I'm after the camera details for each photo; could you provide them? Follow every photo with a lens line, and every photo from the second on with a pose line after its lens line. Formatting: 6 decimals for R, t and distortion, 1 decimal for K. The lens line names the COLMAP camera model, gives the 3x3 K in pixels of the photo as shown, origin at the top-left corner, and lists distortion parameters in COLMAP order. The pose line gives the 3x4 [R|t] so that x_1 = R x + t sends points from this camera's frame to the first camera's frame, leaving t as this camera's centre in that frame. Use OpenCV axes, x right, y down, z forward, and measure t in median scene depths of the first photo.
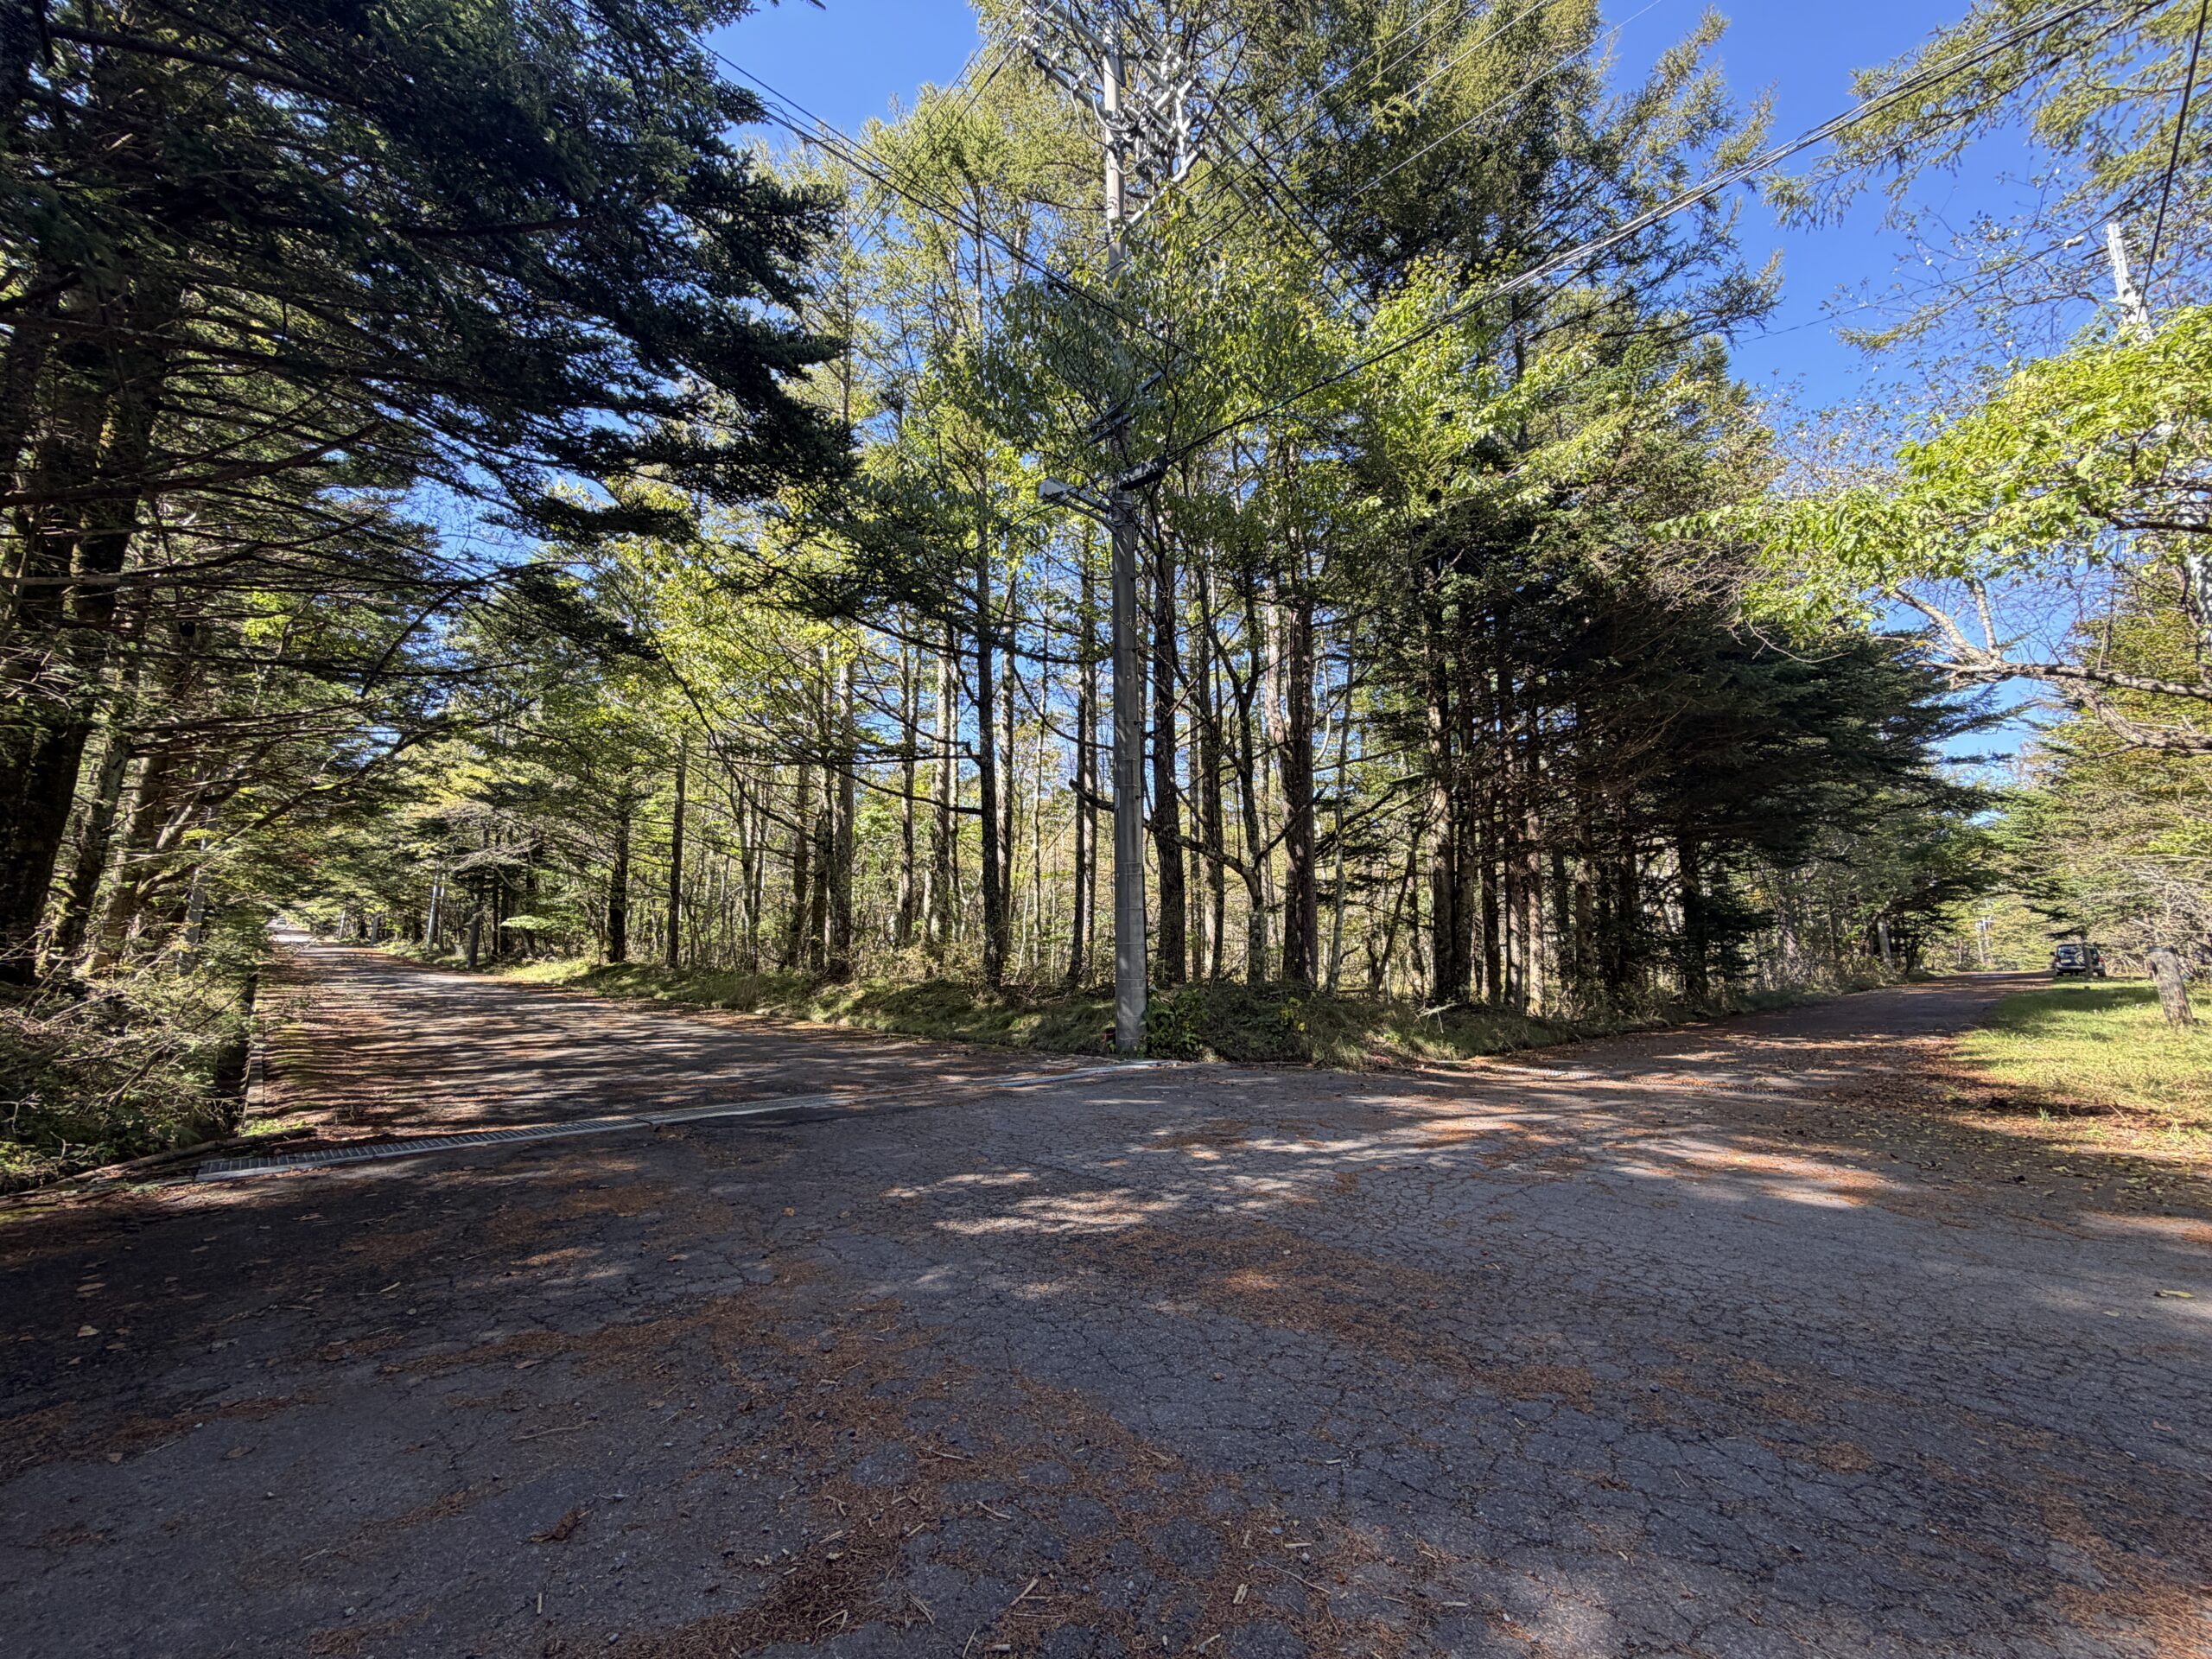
lens RADIAL K [[879.5, 0, 1099.0], [0, 879.5, 829.4], [0, 0, 1]] dist [0.000058, 0.000180]
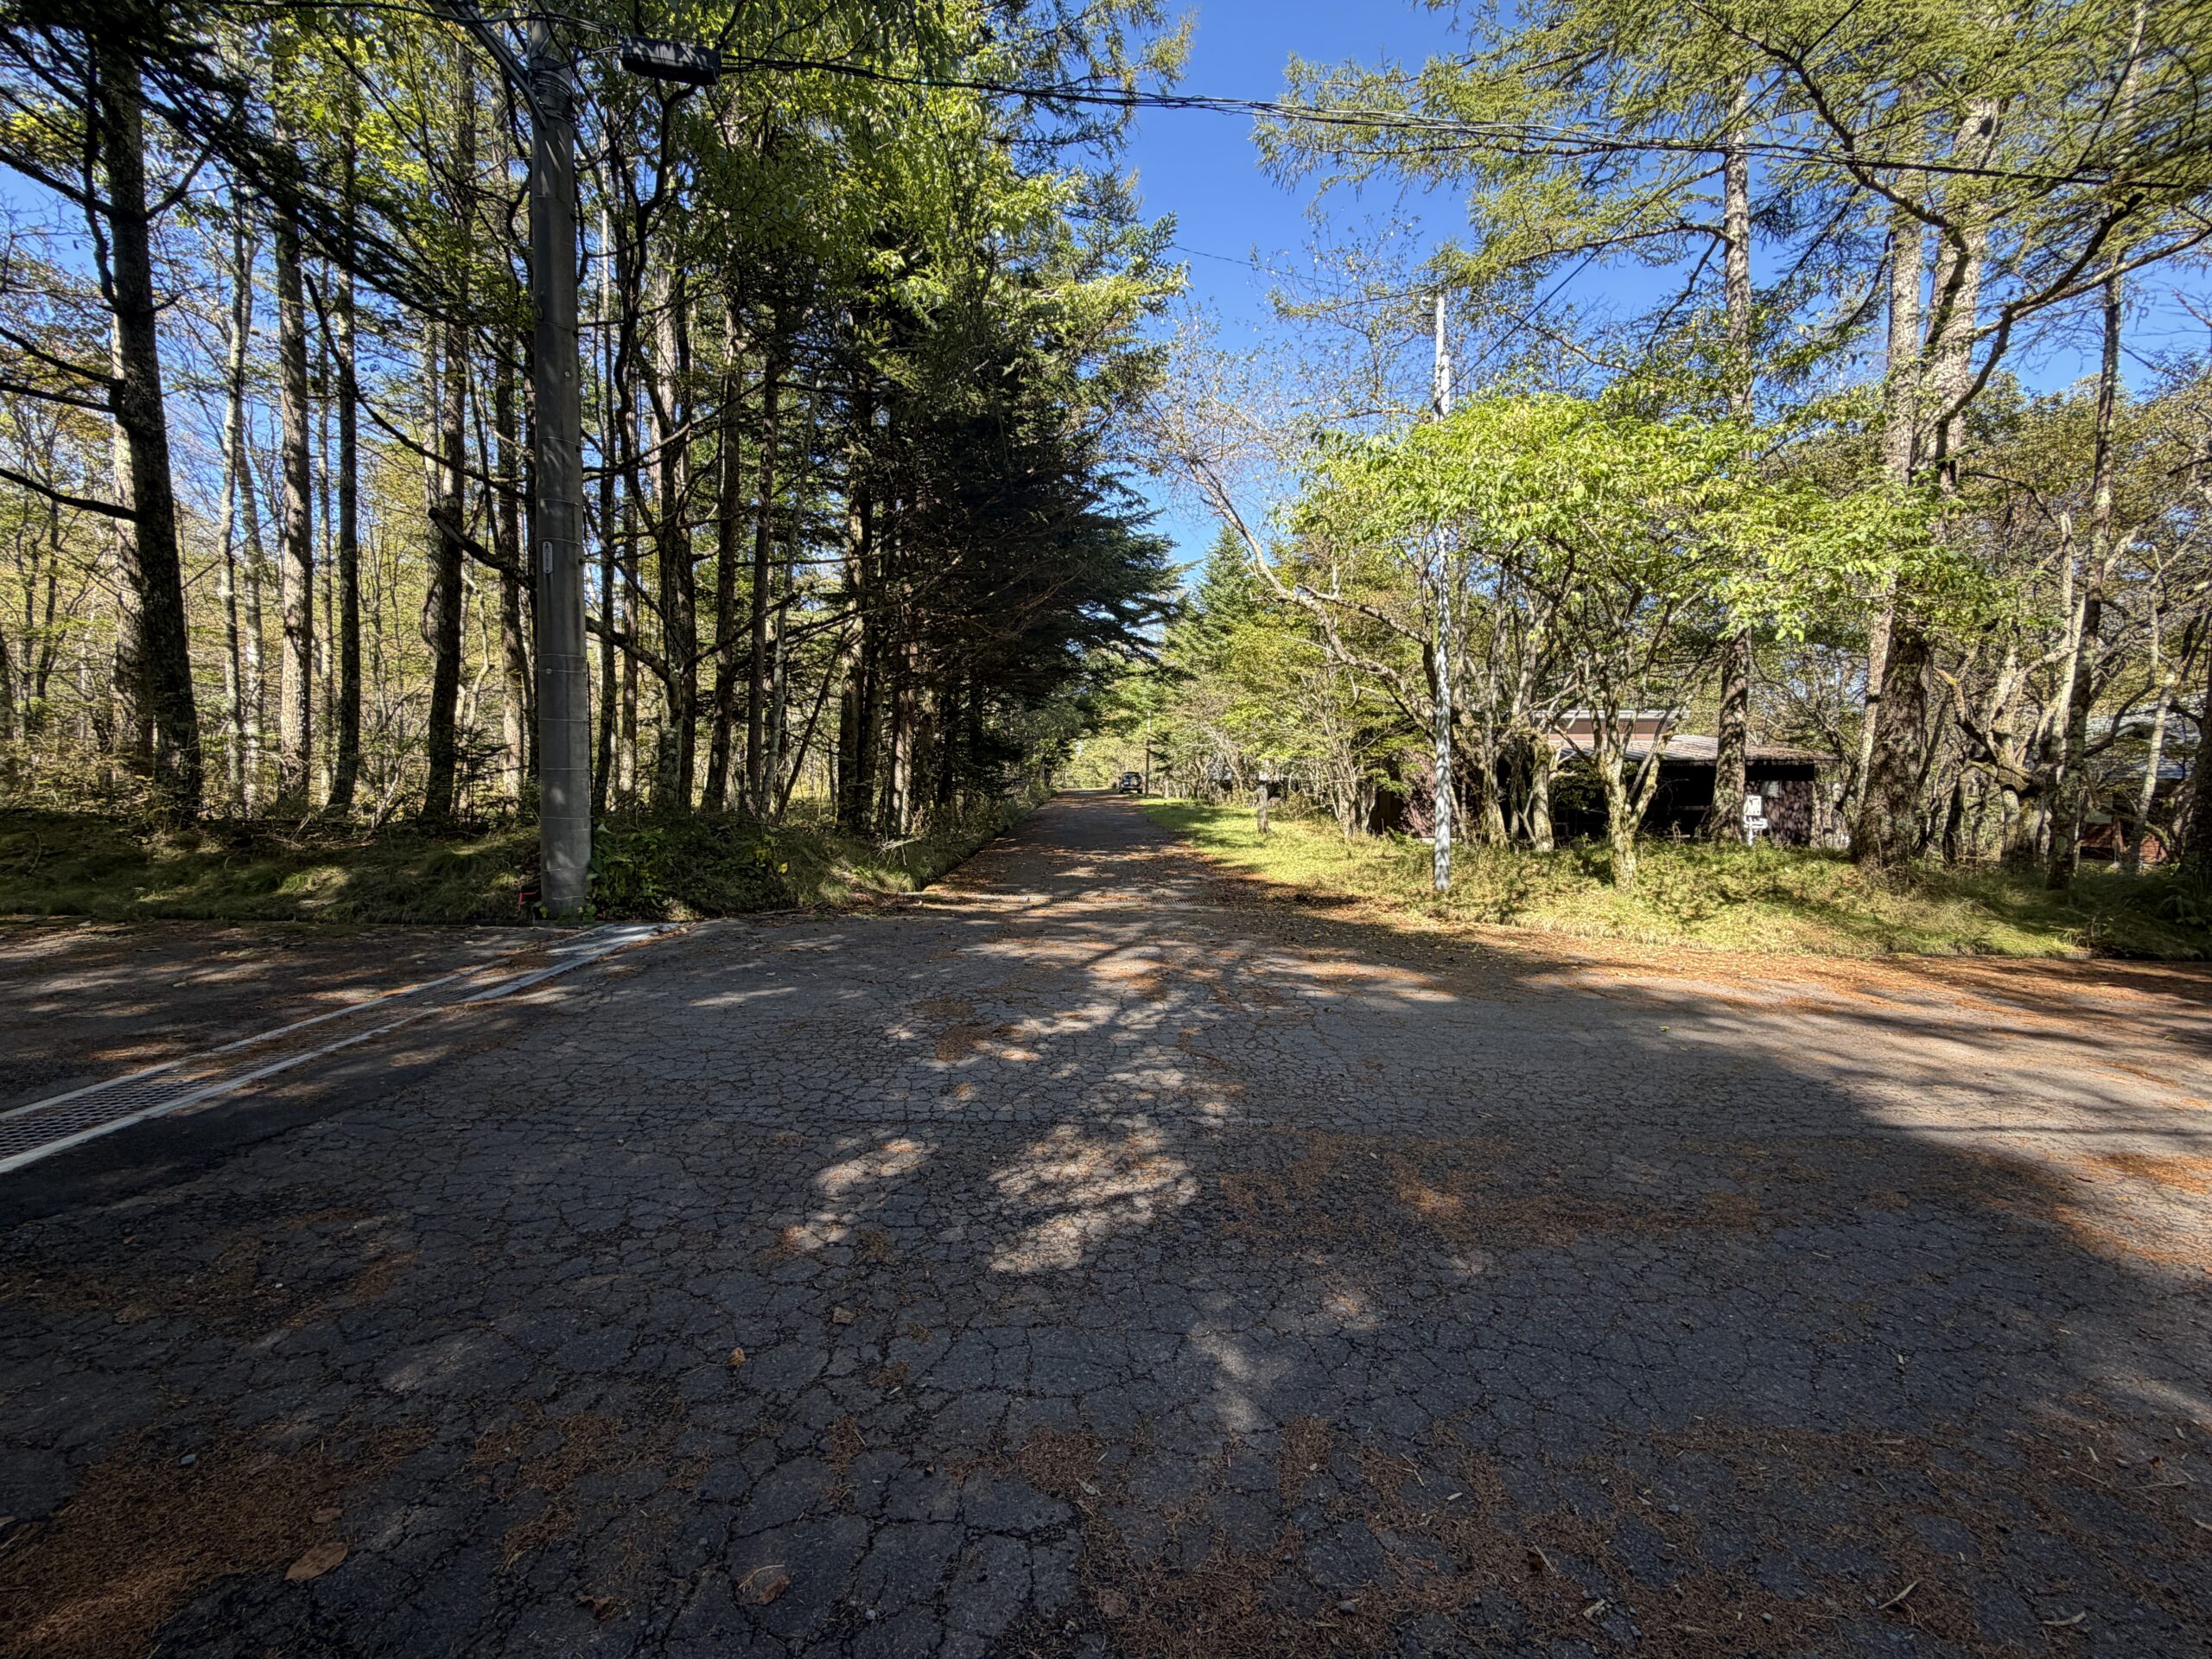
lens RADIAL K [[879.5, 0, 1099.0], [0, 879.5, 829.4], [0, 0, 1]] dist [0.000058, 0.000180]
pose [[0.669708, -0.024974, 0.742204, -0.143630], [-0.134895, 0.978717, 0.154651, 0.005488], [-0.730270, -0.203691, 0.652086, 0.139573]]
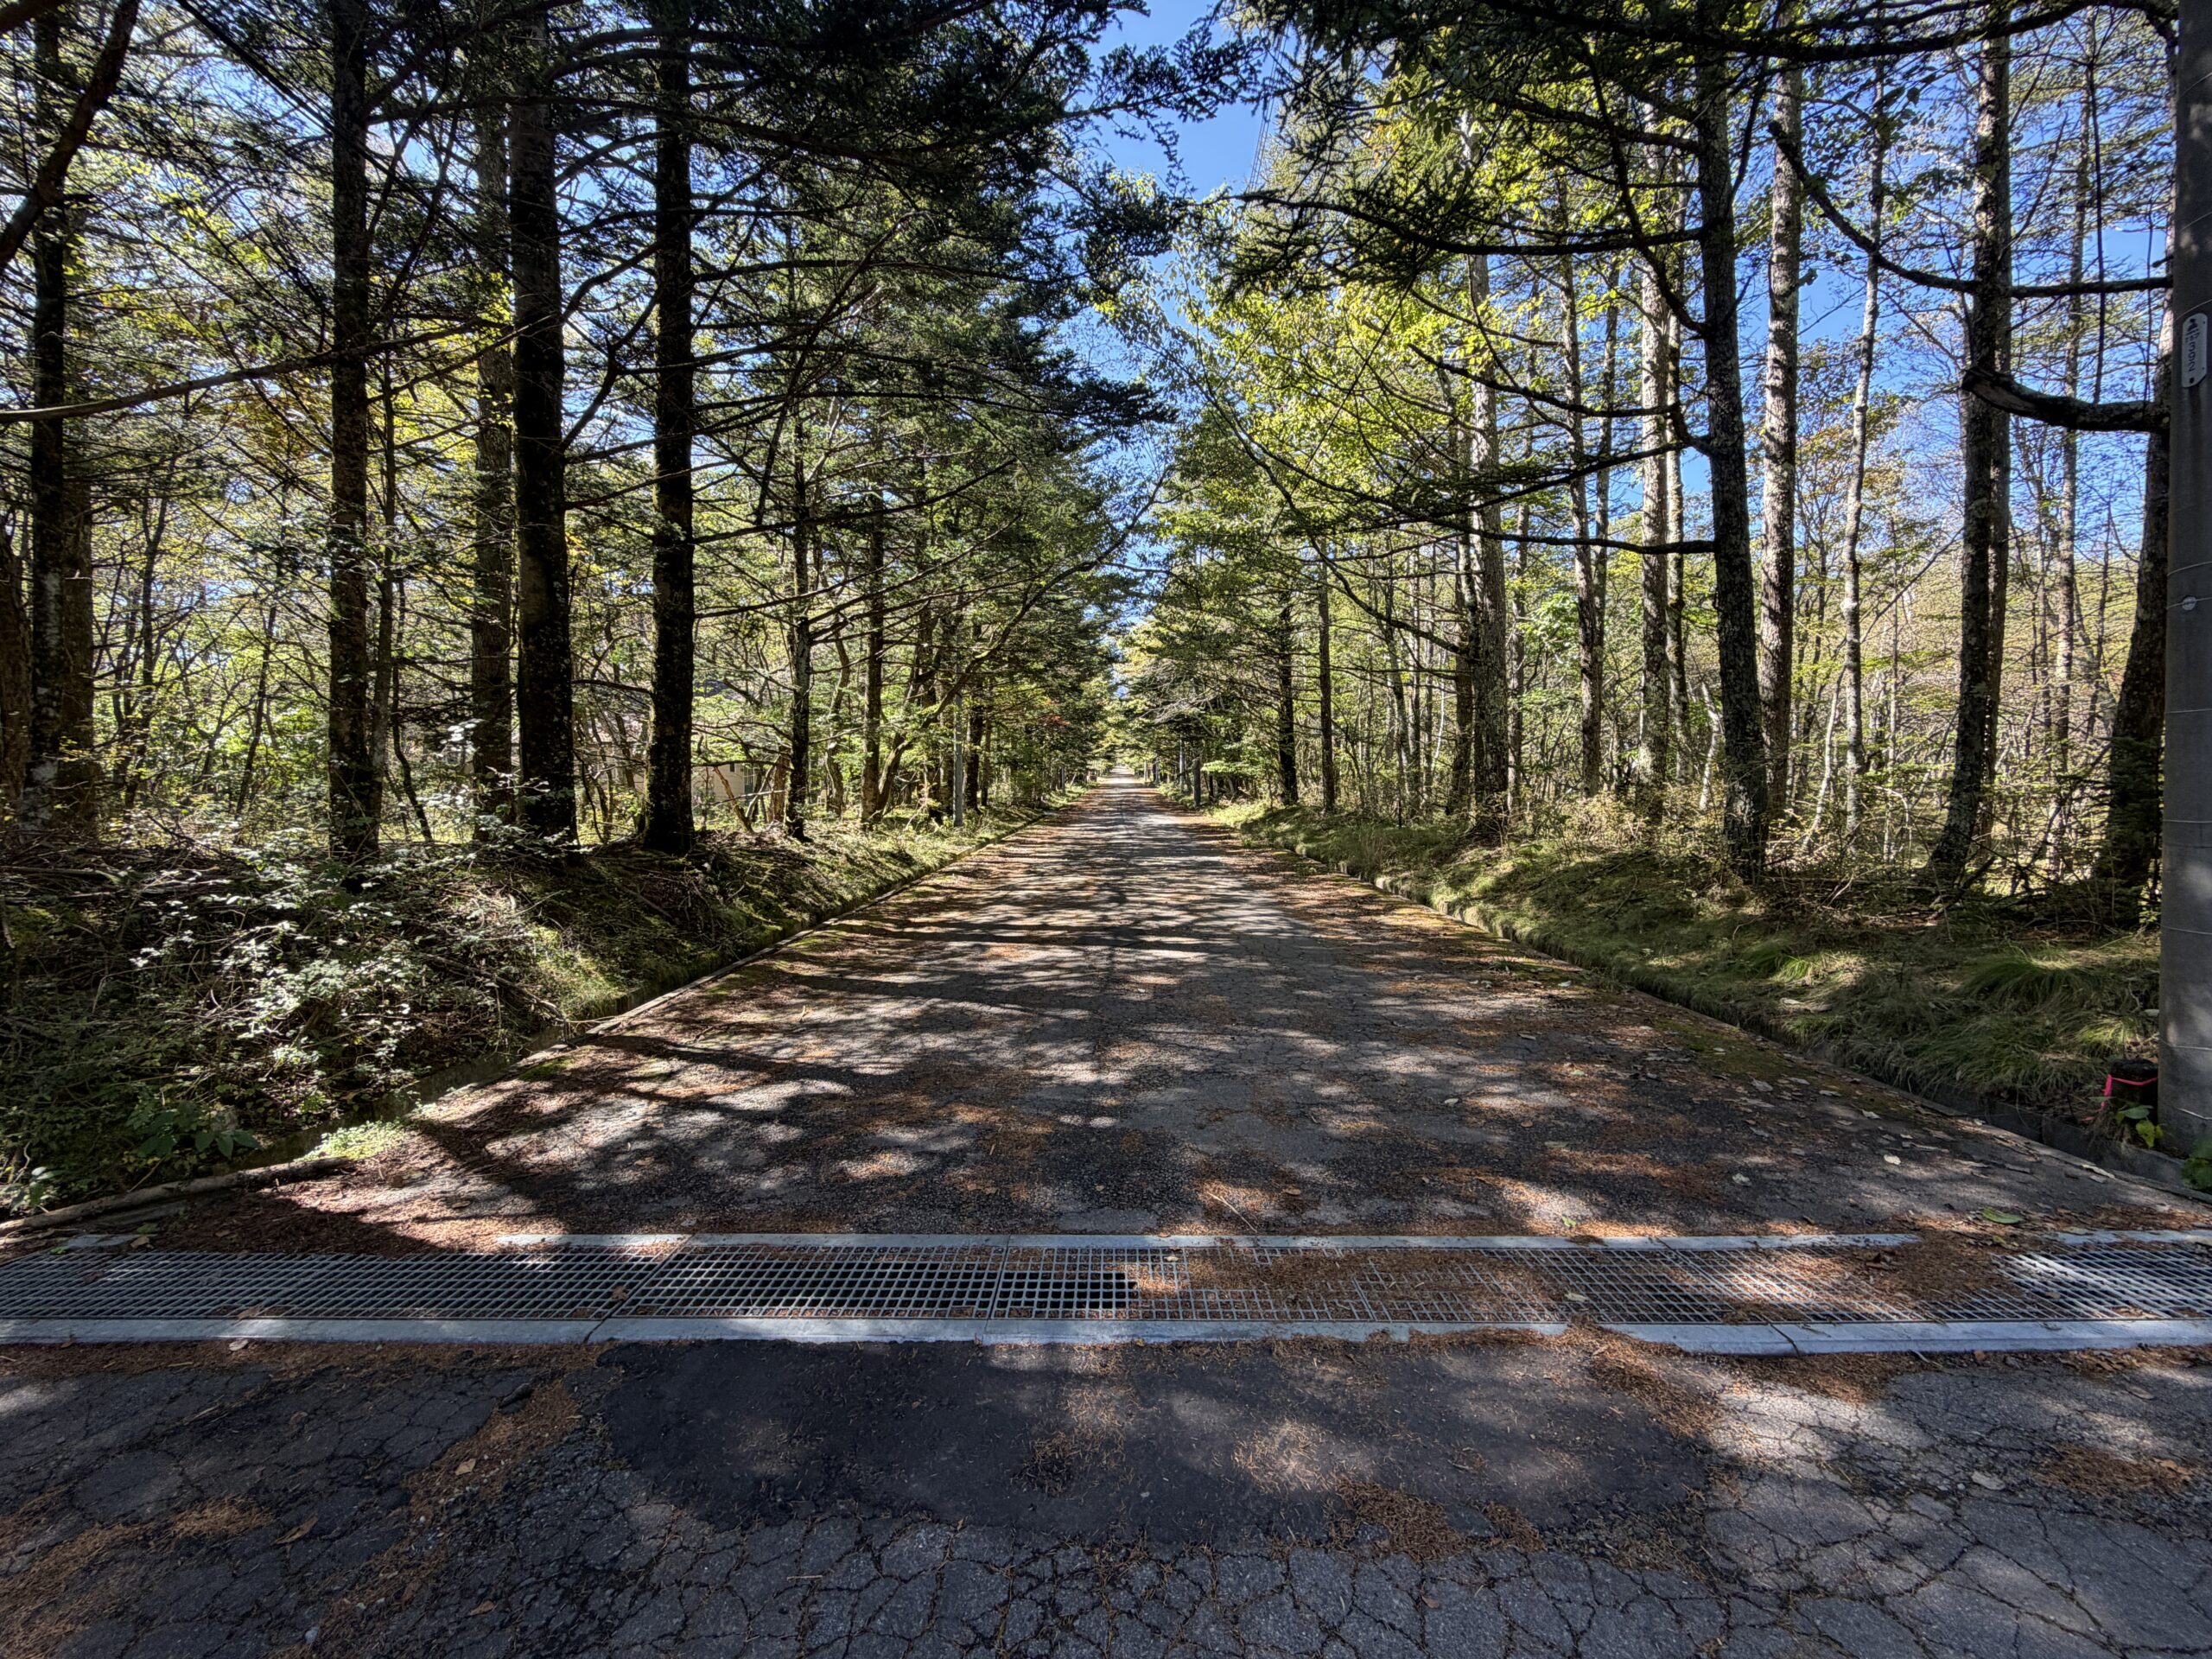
lens RADIAL K [[879.5, 0, 1099.0], [0, 879.5, 829.4], [0, 0, 1]] dist [0.000058, 0.000180]
pose [[0.710727, 0.016431, -0.703276, -0.022632], [0.118190, 0.982727, 0.142402, 0.027883], [0.693468, -0.184329, 0.696509, 0.346338]]
